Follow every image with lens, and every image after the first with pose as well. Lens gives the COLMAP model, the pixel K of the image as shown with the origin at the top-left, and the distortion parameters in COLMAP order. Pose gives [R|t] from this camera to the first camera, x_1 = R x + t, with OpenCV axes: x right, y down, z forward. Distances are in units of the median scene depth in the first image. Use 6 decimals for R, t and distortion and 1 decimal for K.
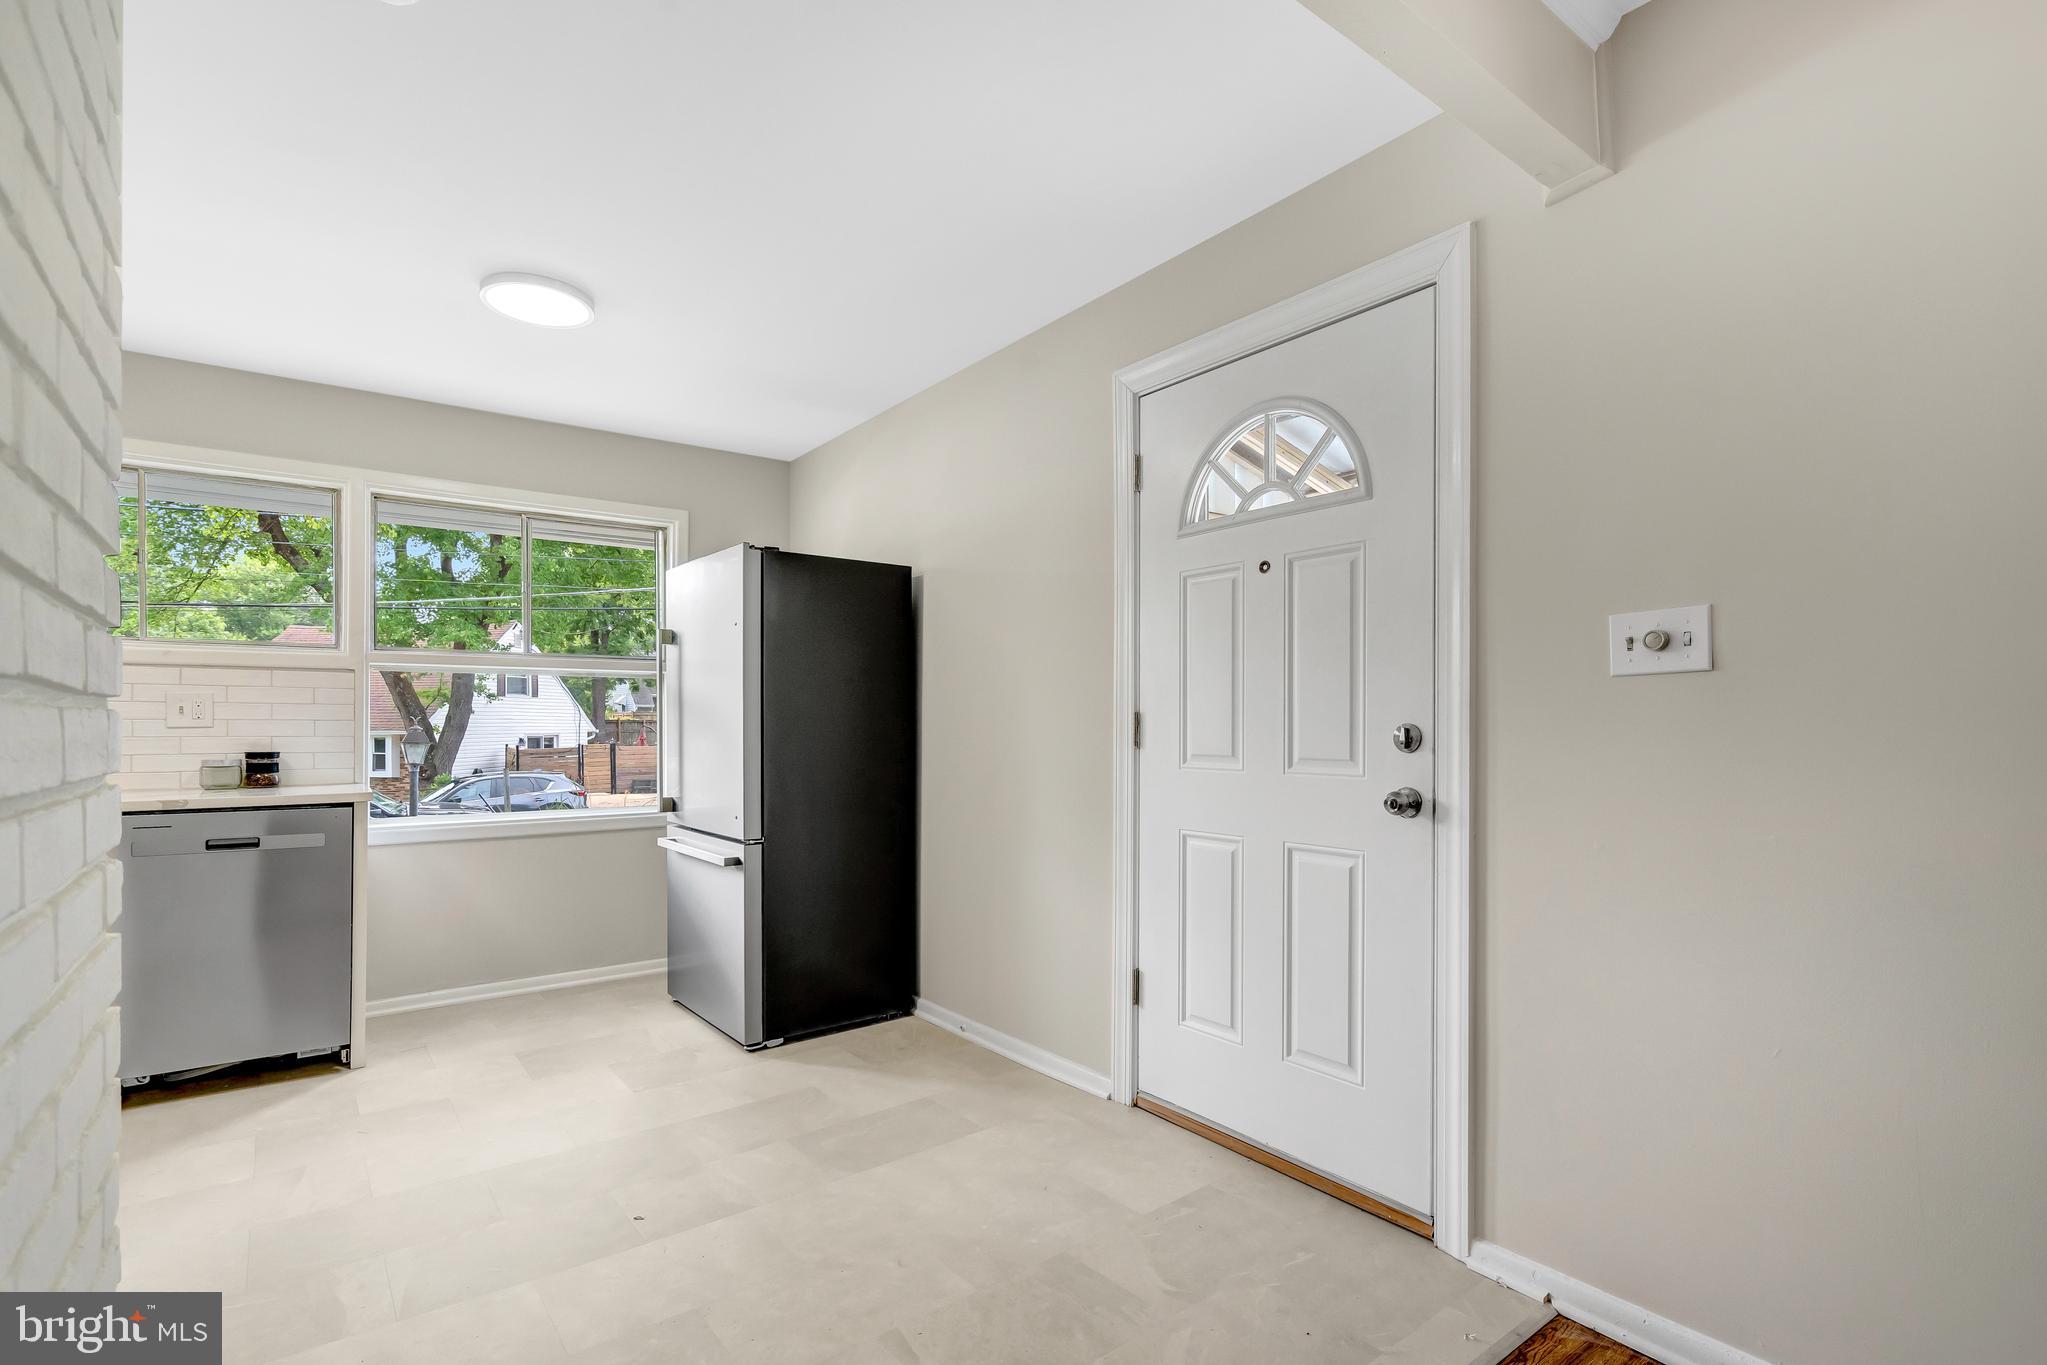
lens RADIAL K [[947.2, 0, 1035.9], [0, 947.2, 721.8], [0, 0, 1]] dist [-0.005923, 0.002664]
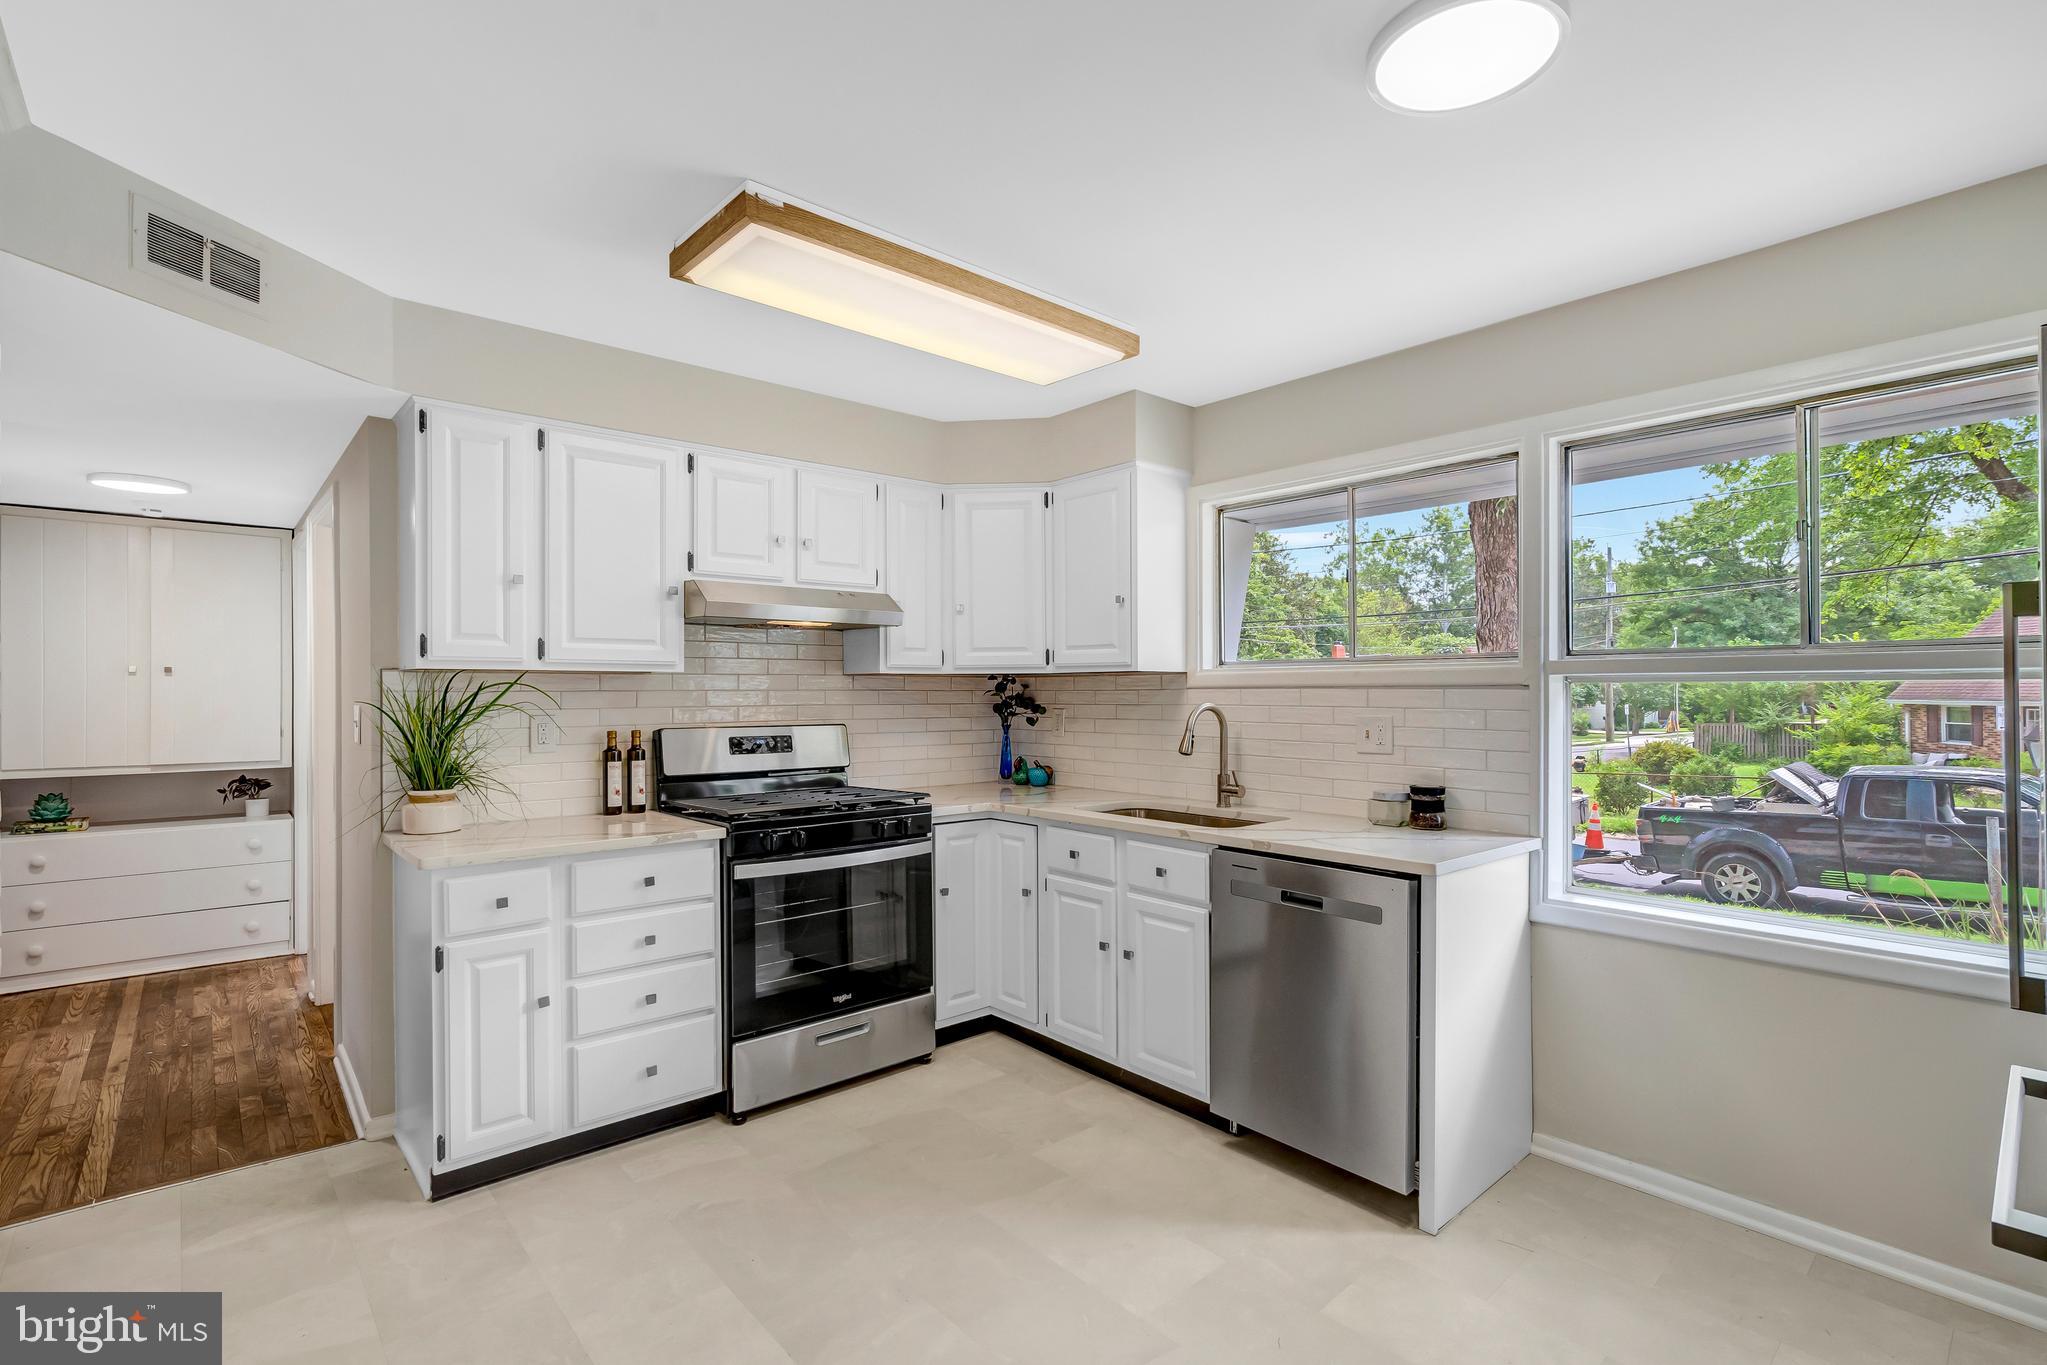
lens RADIAL K [[947.2, 0, 1022.3], [0, 947.2, 688.8], [0, 0, 1]] dist [-0.005923, 0.002664]
pose [[0.048600, -0.002294, -0.998816, 0.014831], [0.006902, 0.999974, -0.001961, -0.066698], [0.998794, -0.006799, 0.048614, 0.701656]]
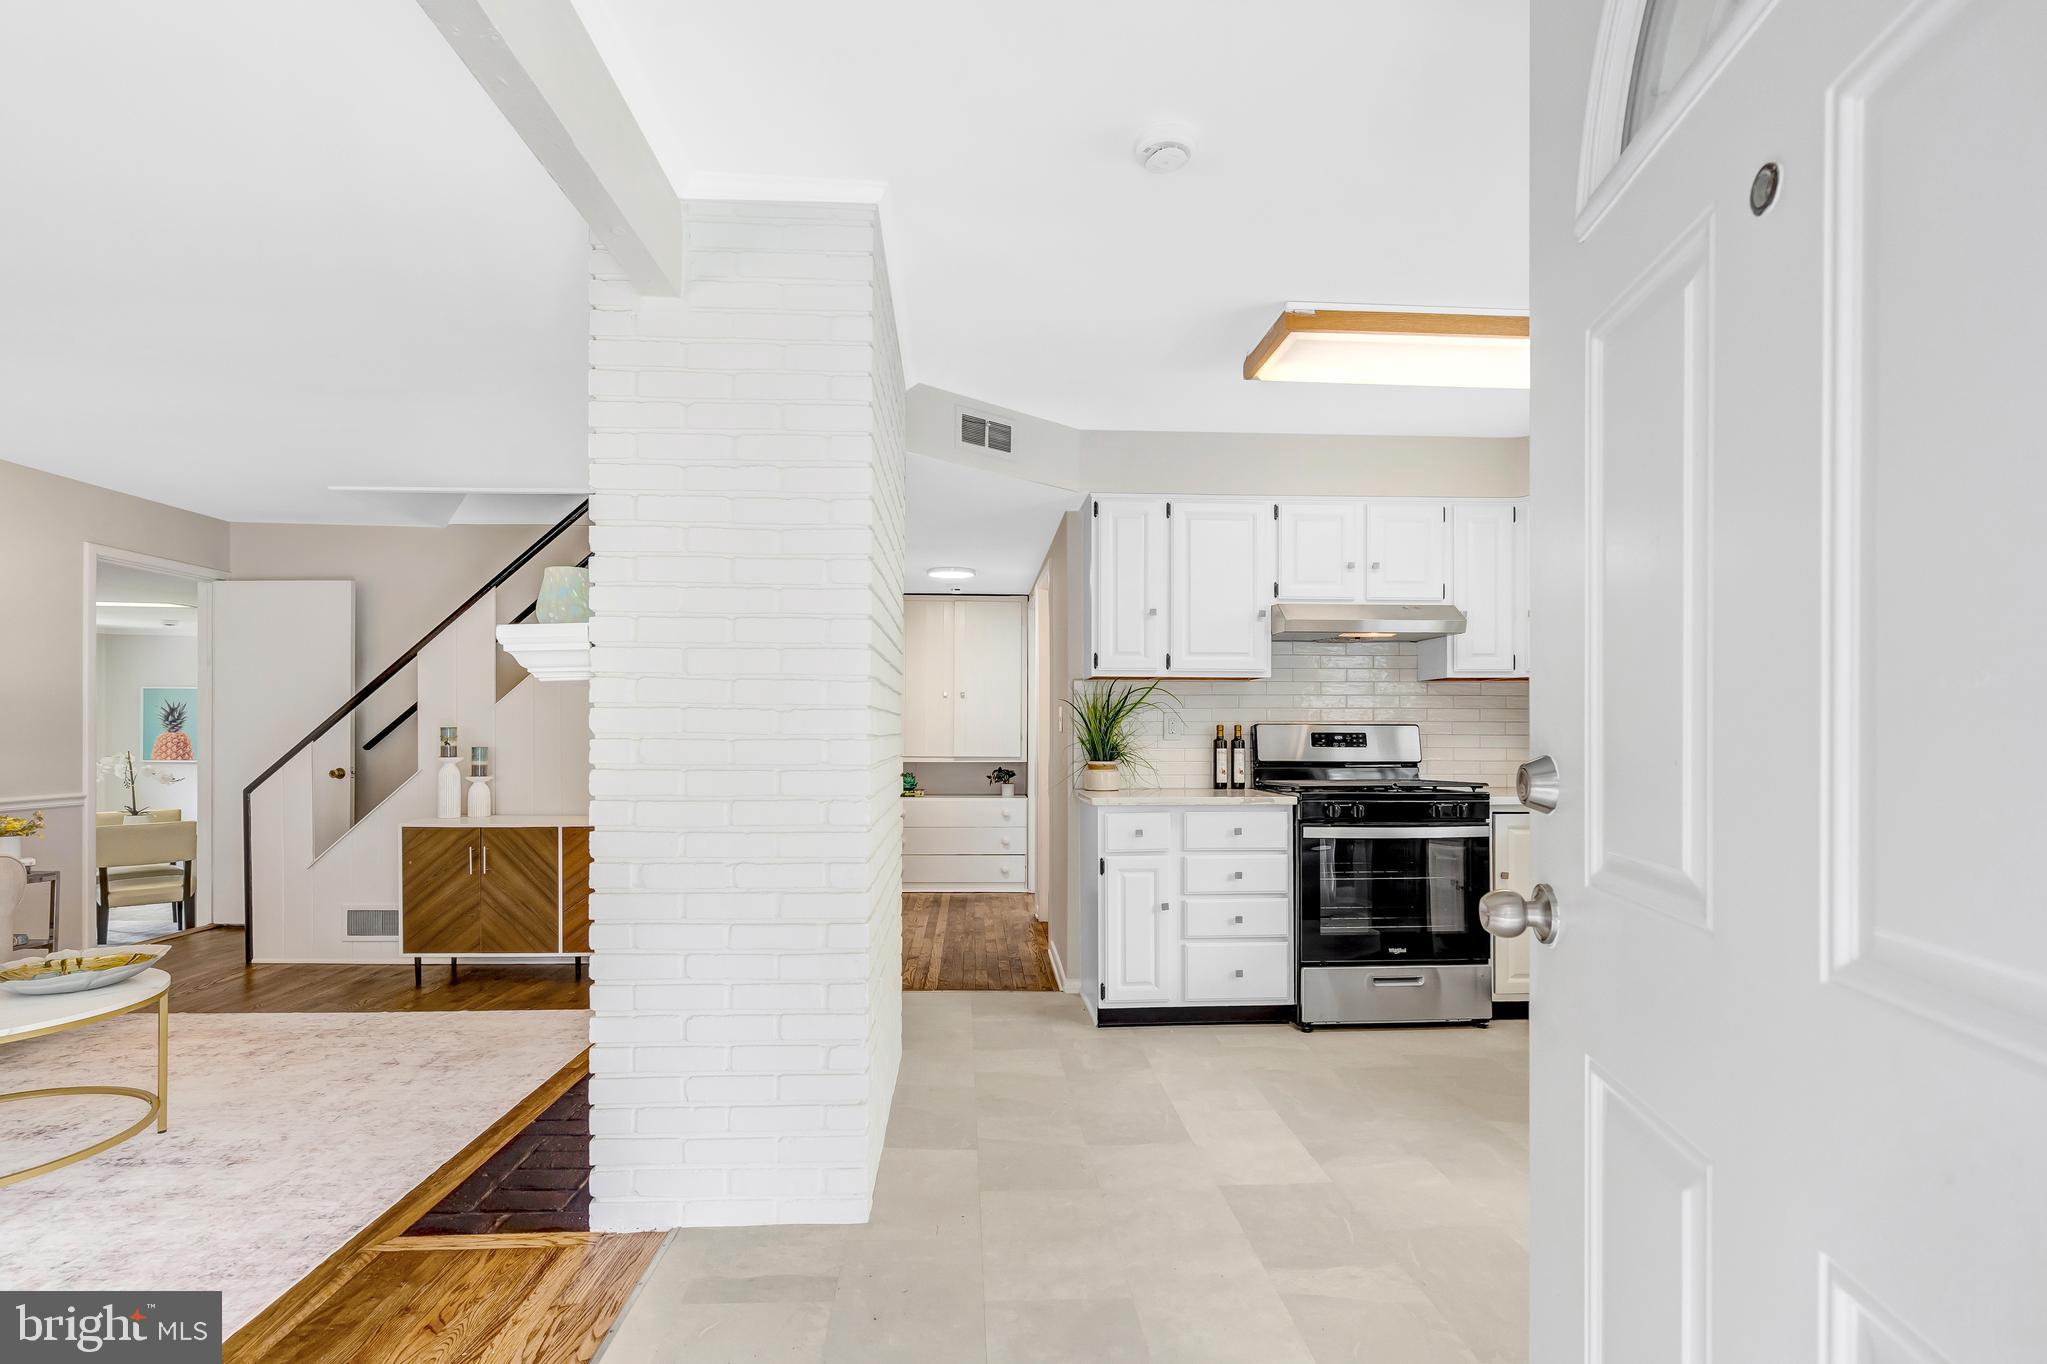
lens RADIAL K [[947.2, 0, 1023.2], [0, 947.2, 728.8], [0, 0, 1]] dist [-0.005923, 0.002664]
pose [[-0.576839, -0.006314, -0.816834, 0.245935], [0.001414, 0.999961, -0.008728, -0.003763], [0.816857, -0.006190, -0.576807, 0.867577]]
